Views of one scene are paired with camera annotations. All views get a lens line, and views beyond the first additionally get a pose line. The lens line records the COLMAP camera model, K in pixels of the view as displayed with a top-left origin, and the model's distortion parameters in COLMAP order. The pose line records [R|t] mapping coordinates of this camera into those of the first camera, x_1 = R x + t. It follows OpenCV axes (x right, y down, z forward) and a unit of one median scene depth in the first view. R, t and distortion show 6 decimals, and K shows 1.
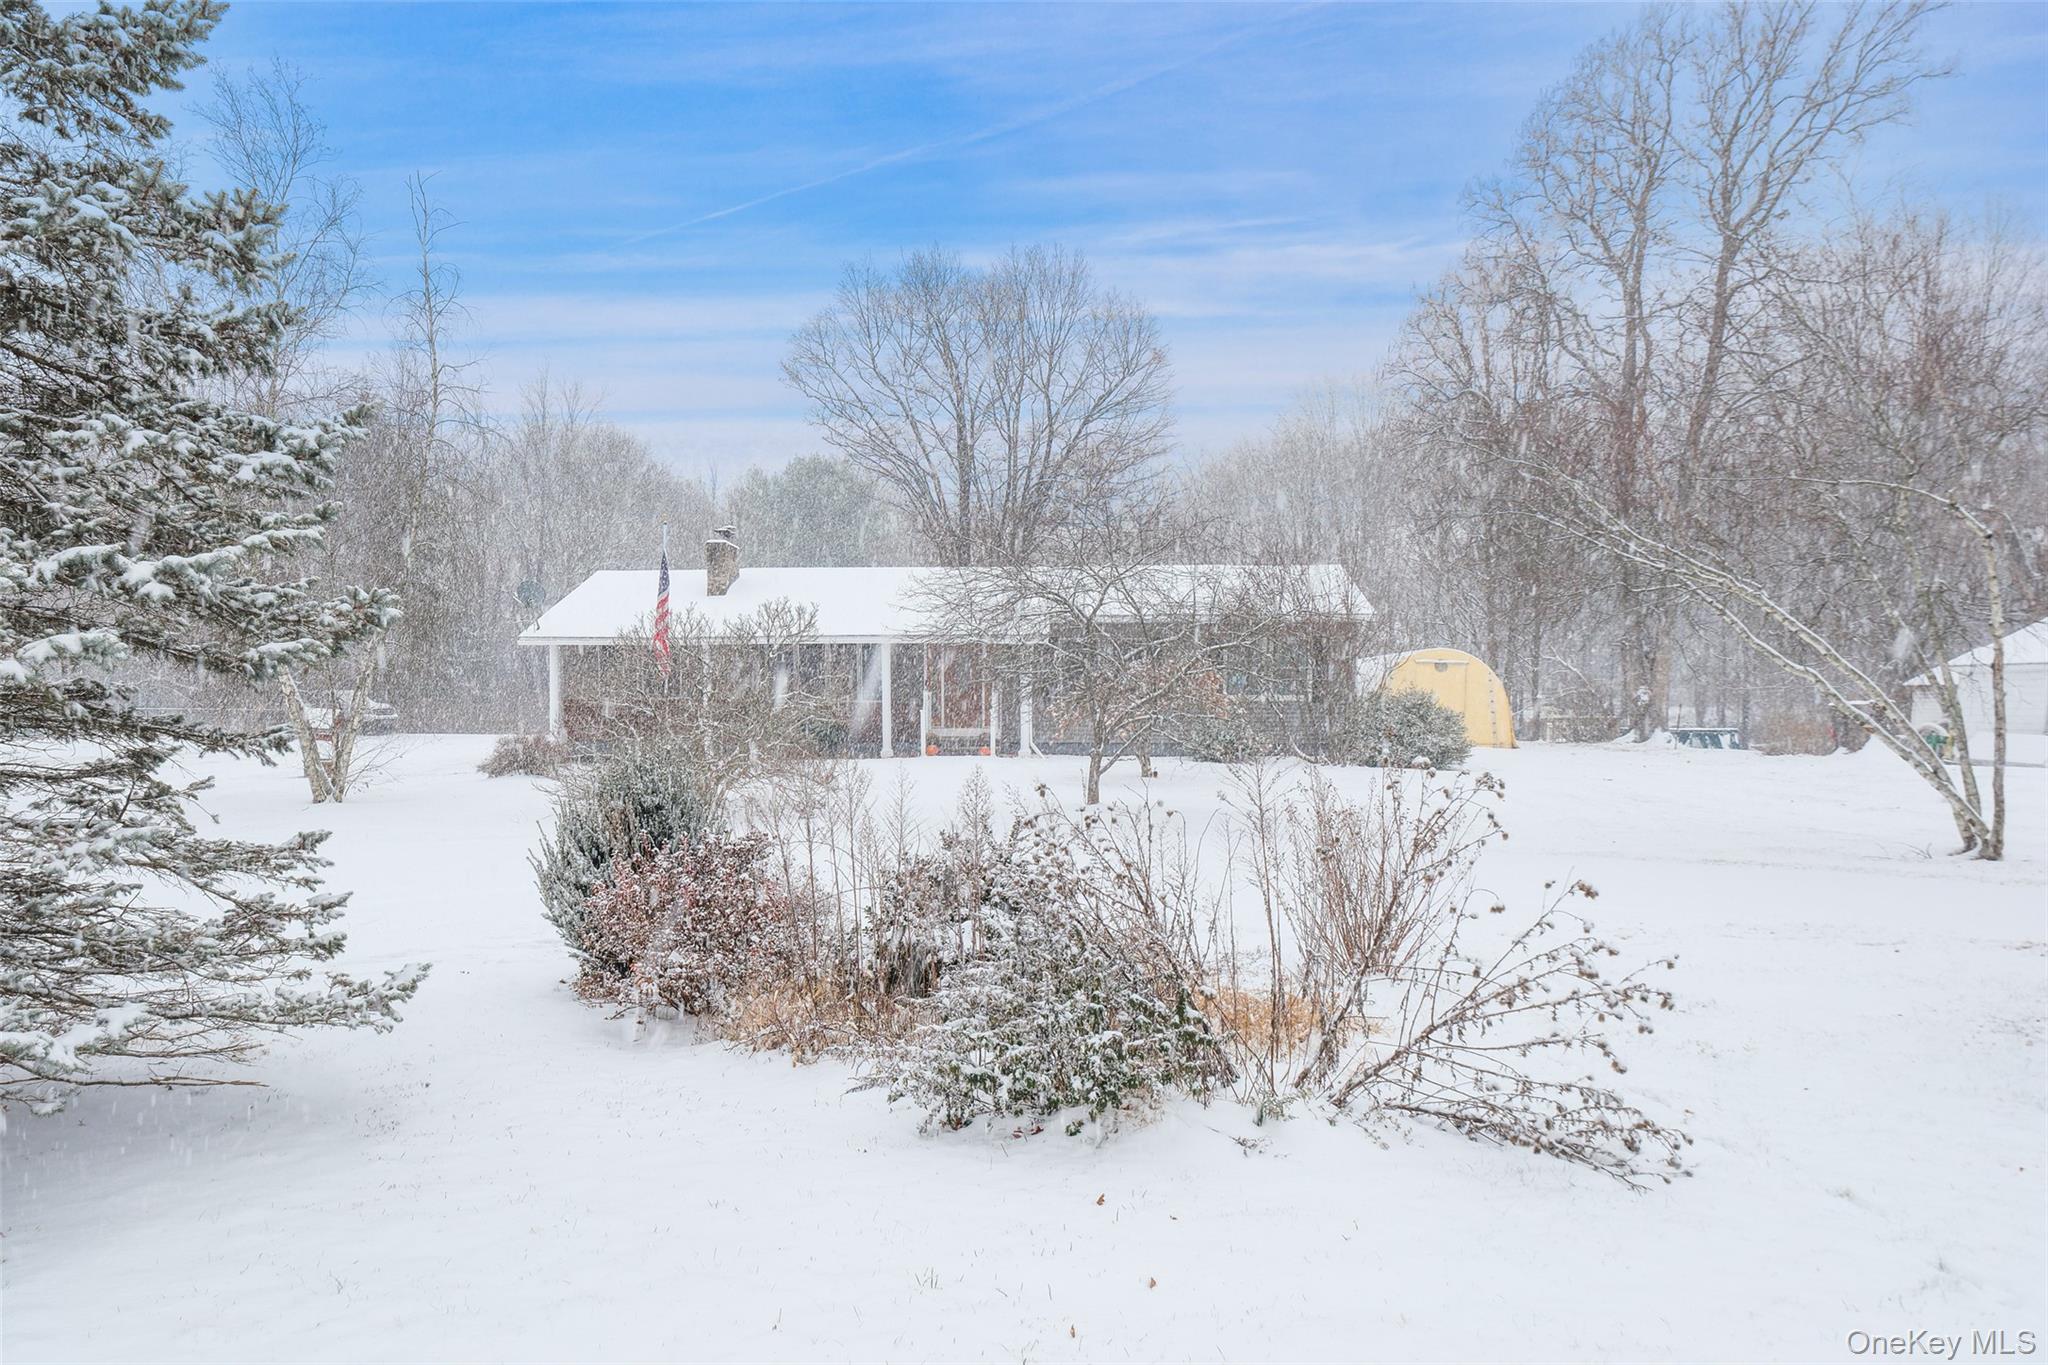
lens RADIAL K [[1430.4, 0, 1015.4], [0, 1430.4, 703.2], [0, 0, 1]] dist [-0.007672, 0.006833]
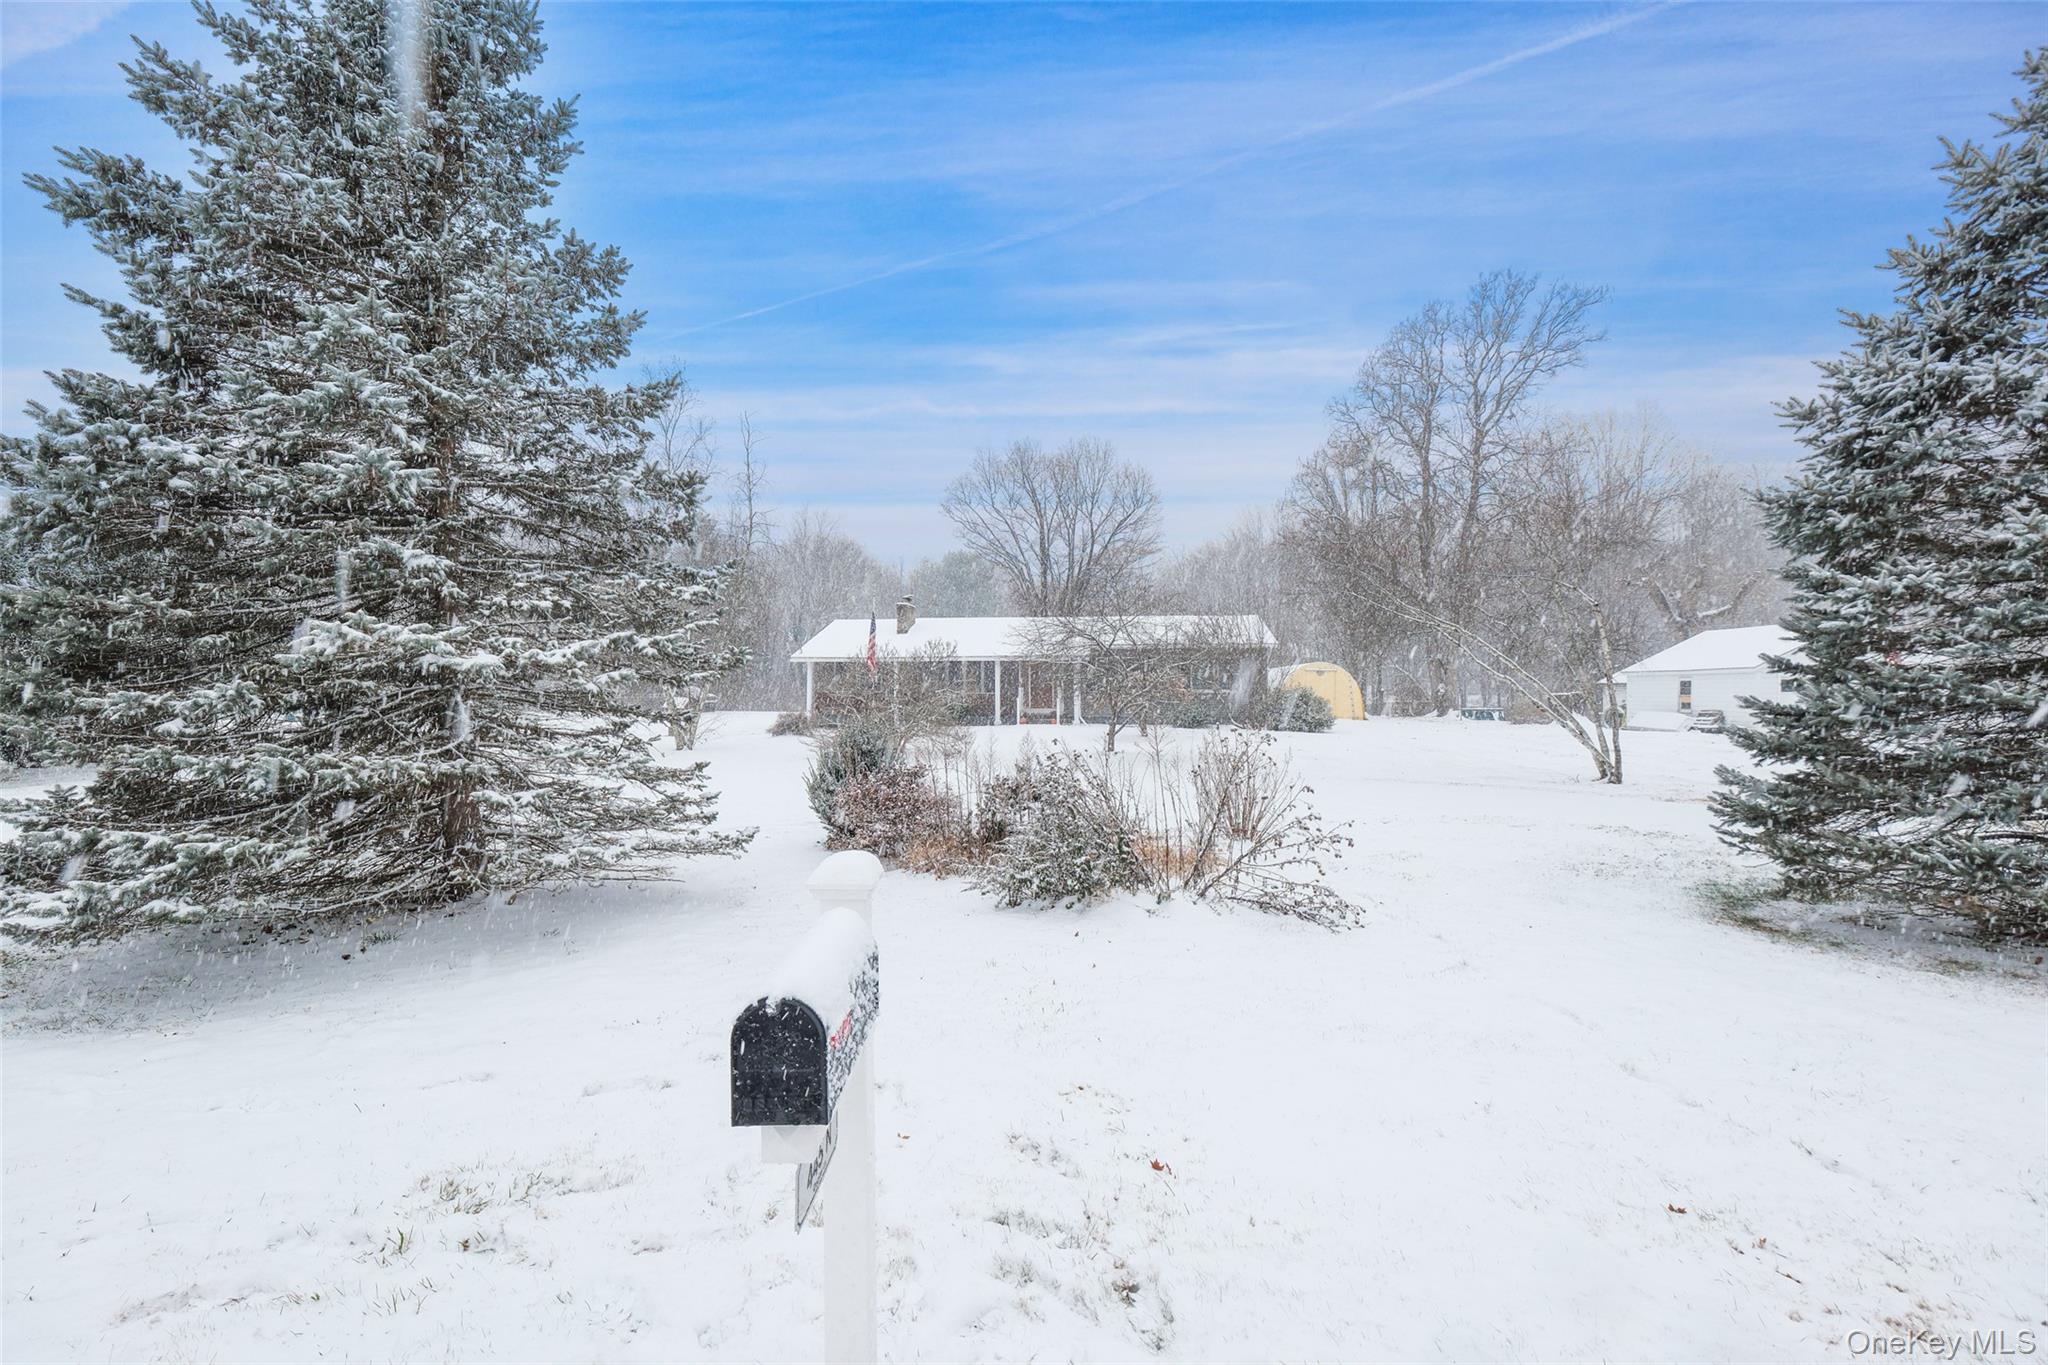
lens RADIAL K [[872.9, 0, 1091.8], [0, 872.9, 637.5], [0, 0, 1]] dist [0.000568, 0.000005]
pose [[0.999967, 0.001959, 0.007840, 0.025181], [-0.001473, 0.998105, -0.061523, -0.005342], [-0.007946, 0.061510, 0.998075, -0.116982]]
